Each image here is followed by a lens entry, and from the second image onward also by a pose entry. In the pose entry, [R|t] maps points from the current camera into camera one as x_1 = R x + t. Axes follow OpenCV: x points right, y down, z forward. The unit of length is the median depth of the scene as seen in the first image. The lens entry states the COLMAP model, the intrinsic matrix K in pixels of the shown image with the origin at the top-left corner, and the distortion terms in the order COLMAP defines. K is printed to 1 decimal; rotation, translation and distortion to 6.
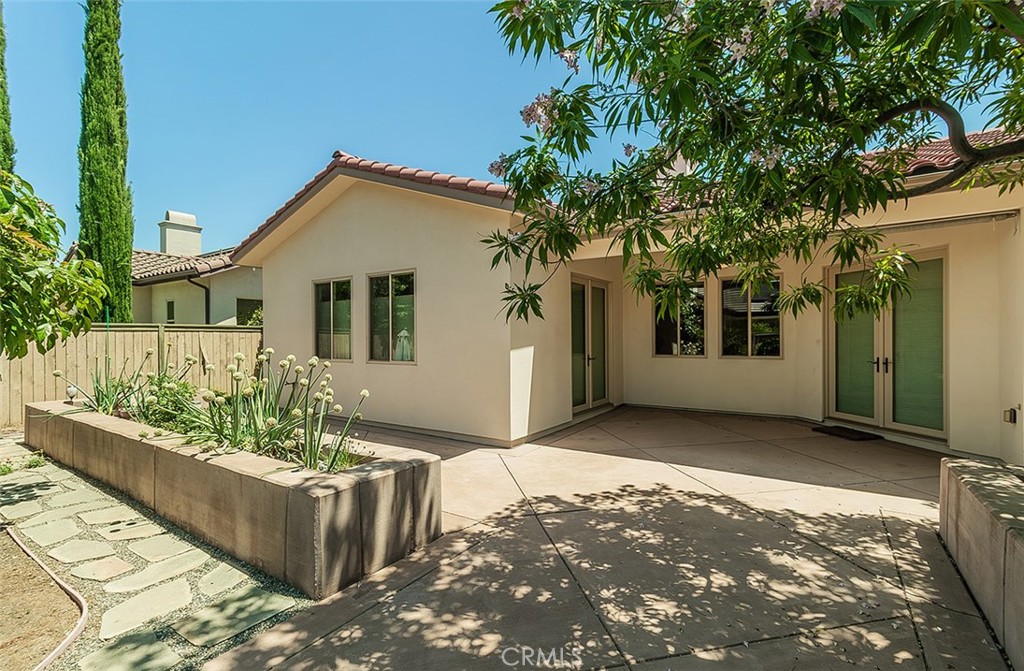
lens RADIAL K [[464.1, 0, 512.4], [0, 464.1, 341.6], [0, 0, 1]] dist [-0.000265, -0.000620]
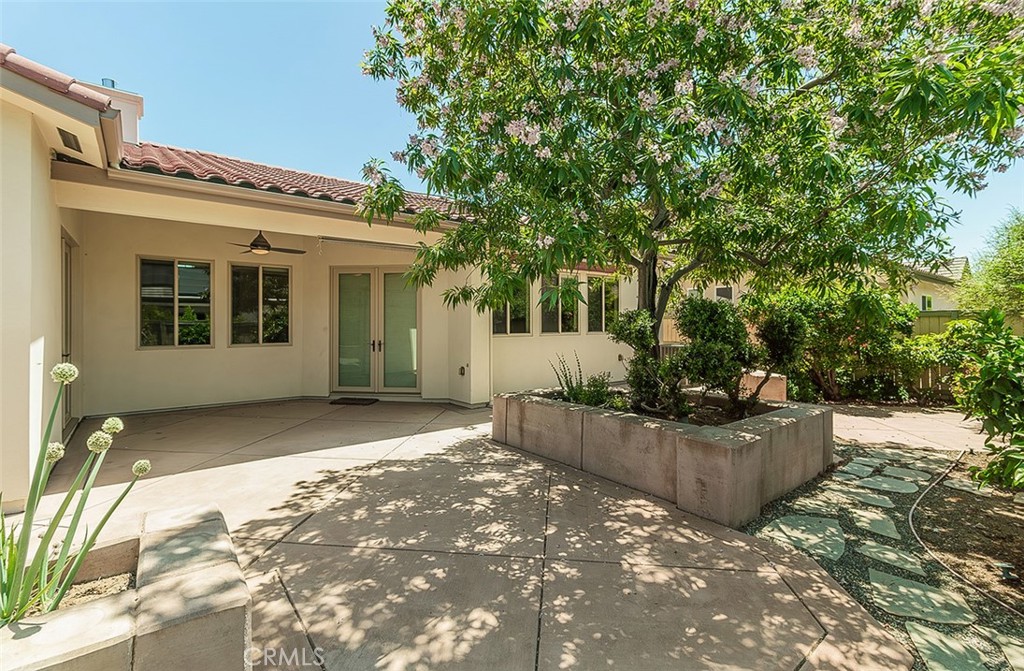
lens RADIAL K [[464.1, 0, 512.4], [0, 464.1, 327.7], [0, 0, 1]] dist [-0.000265, -0.000620]
pose [[0.295173, 0.000708, 0.955444, -0.623926], [0.006677, 0.999974, -0.002803, 0.007156], [-0.955421, 0.007207, 0.295160, 0.386699]]
